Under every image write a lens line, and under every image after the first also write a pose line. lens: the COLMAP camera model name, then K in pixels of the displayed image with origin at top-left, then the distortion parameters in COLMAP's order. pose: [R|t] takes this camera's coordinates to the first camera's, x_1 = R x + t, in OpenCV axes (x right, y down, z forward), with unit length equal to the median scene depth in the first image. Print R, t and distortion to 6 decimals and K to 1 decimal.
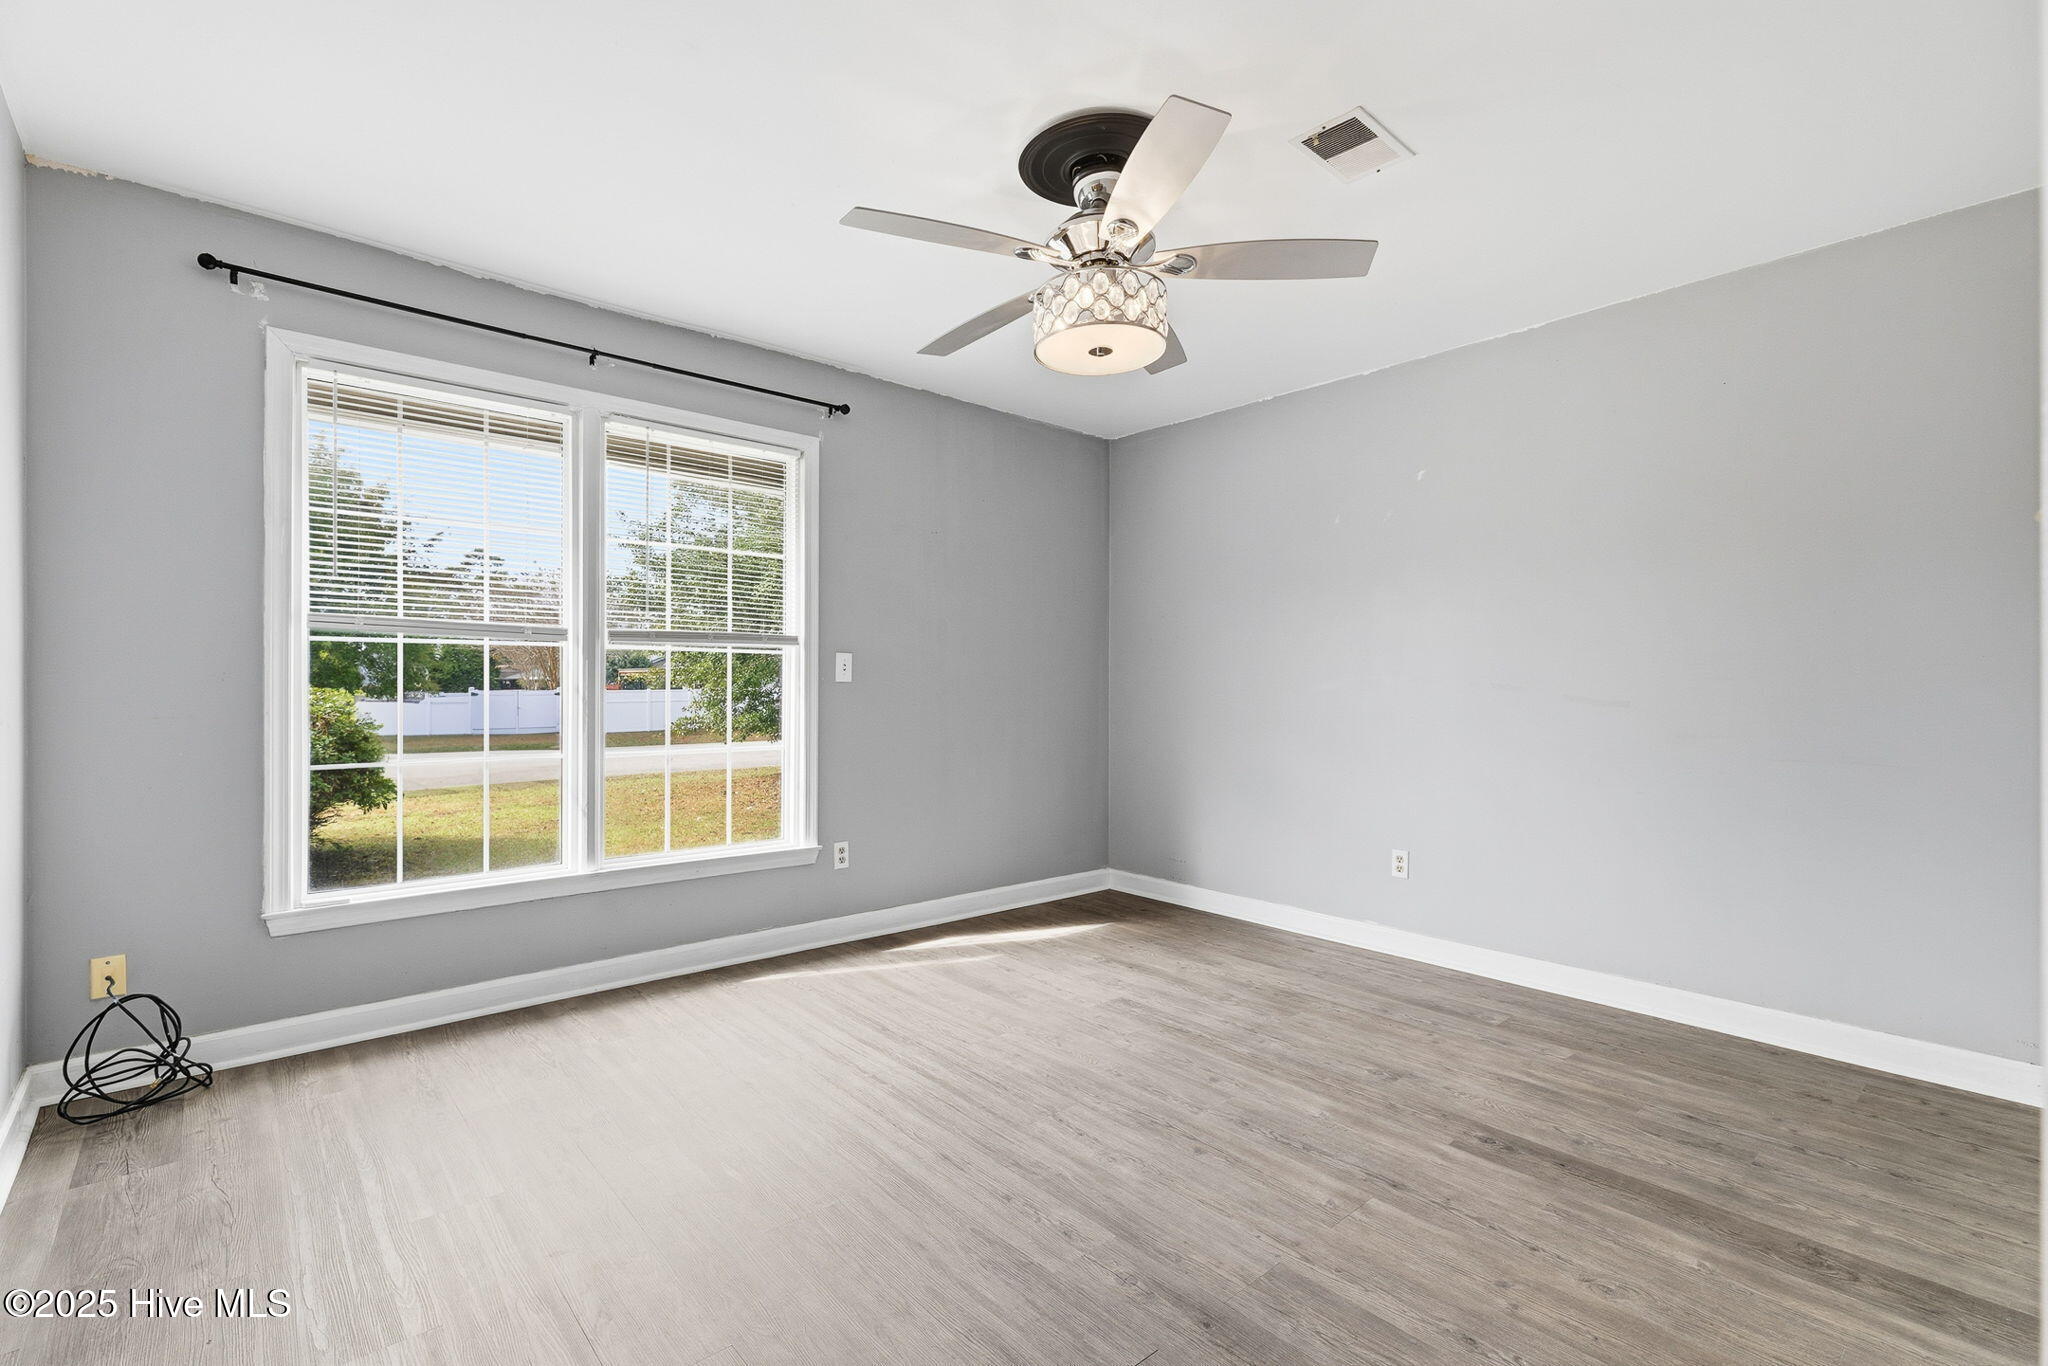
lens RADIAL K [[917.6, 0, 1008.1], [0, 917.6, 684.5], [0, 0, 1]] dist [0.001576, -0.000035]
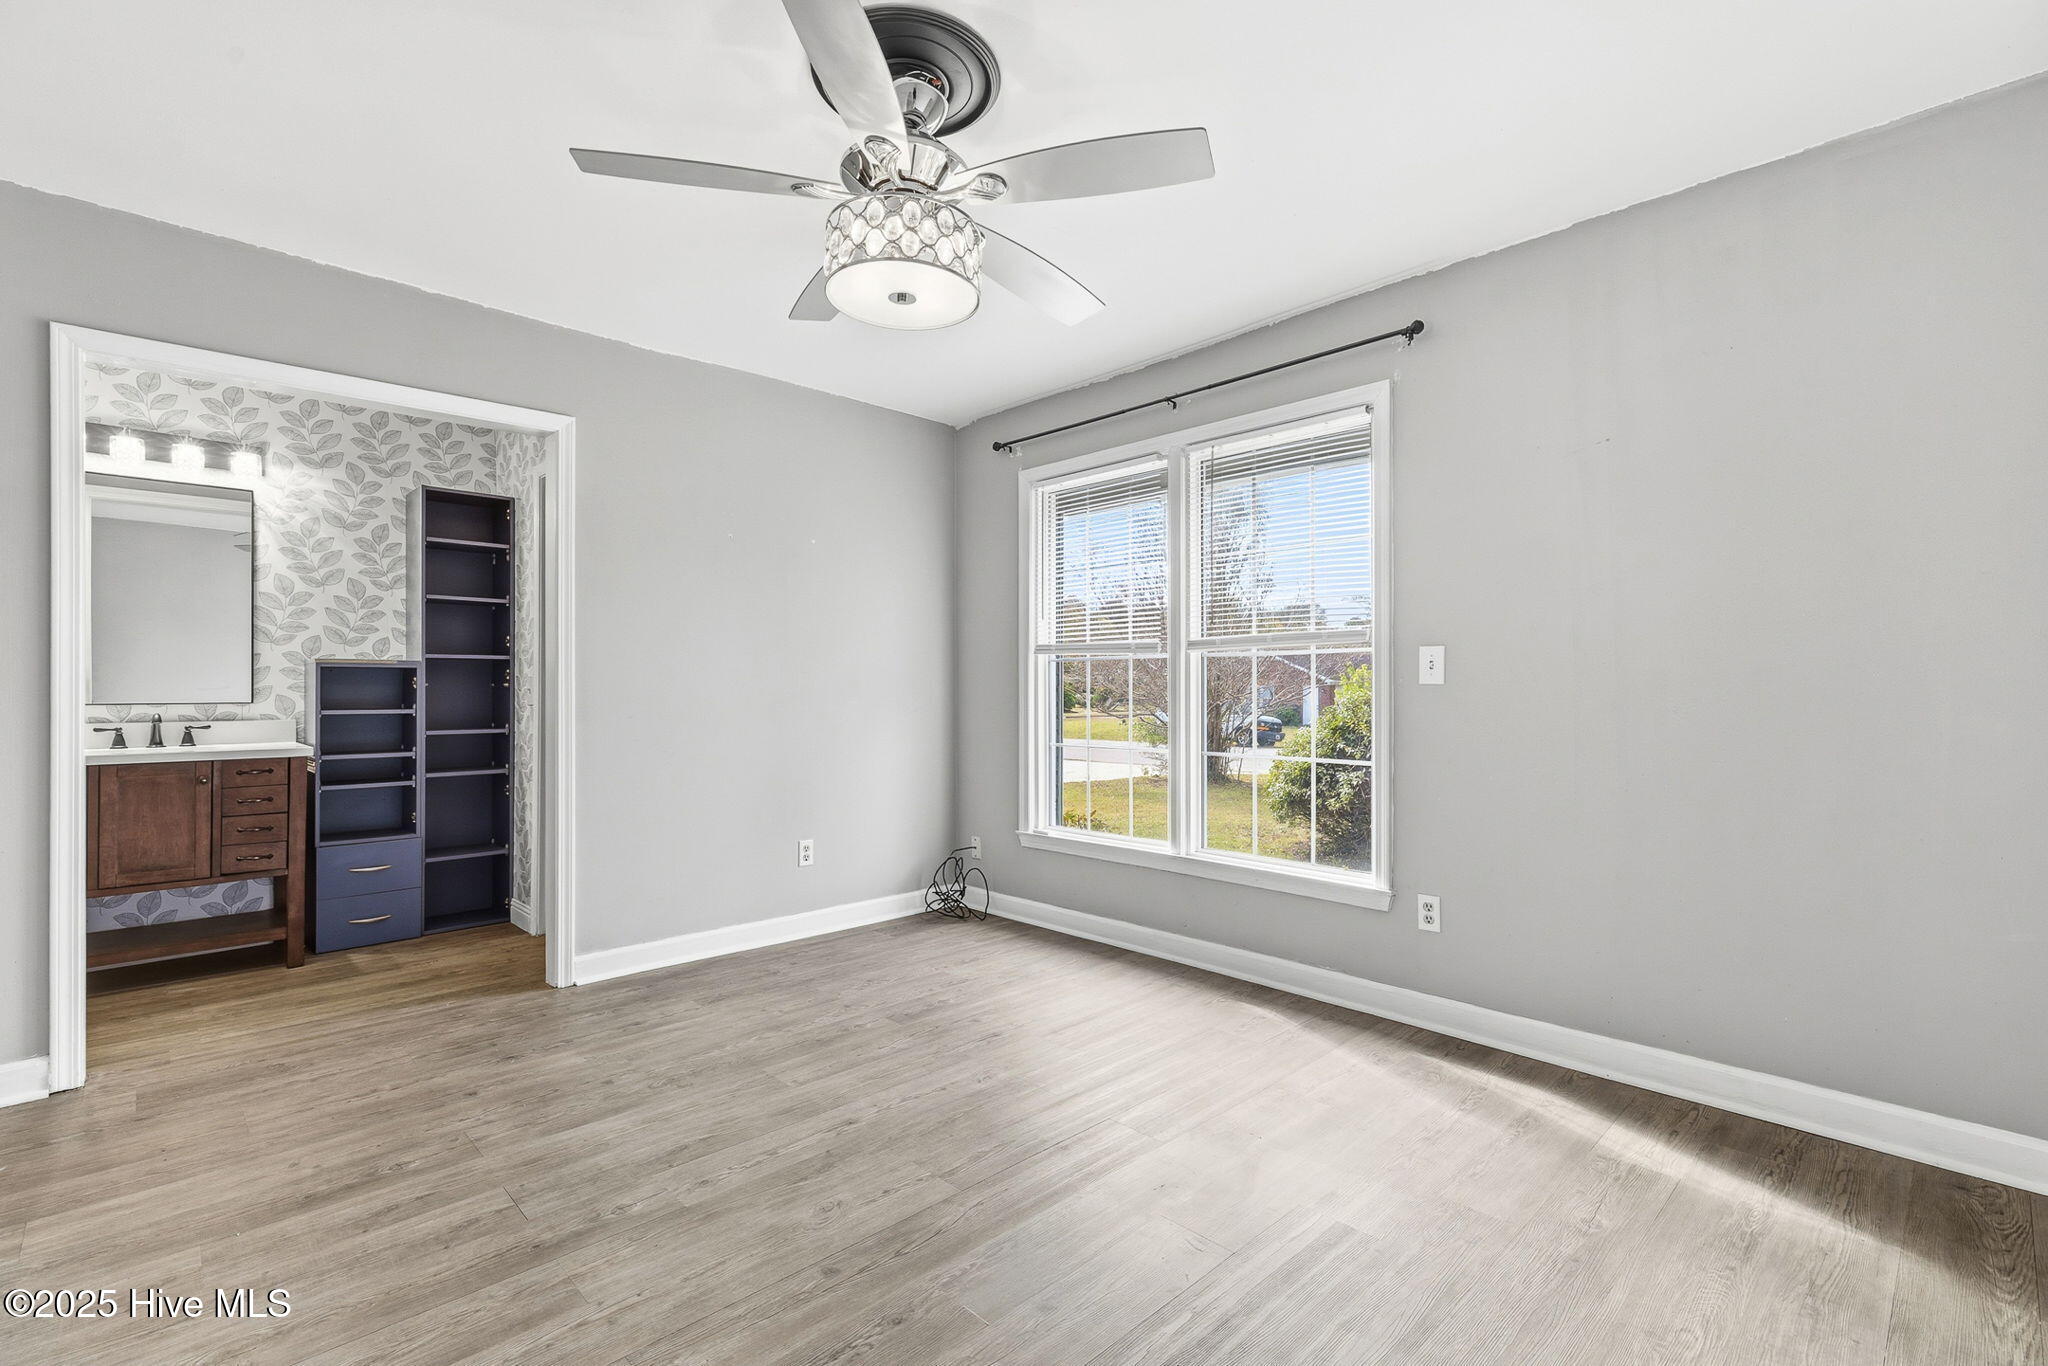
lens RADIAL K [[917.6, 0, 1008.1], [0, 917.6, 684.5], [0, 0, 1]] dist [0.001576, -0.000035]
pose [[0.045694, -0.011656, -0.998887, 0.693895], [0.001294, 0.999932, -0.011609, 0.007078], [0.998955, -0.000762, 0.045706, 0.765714]]
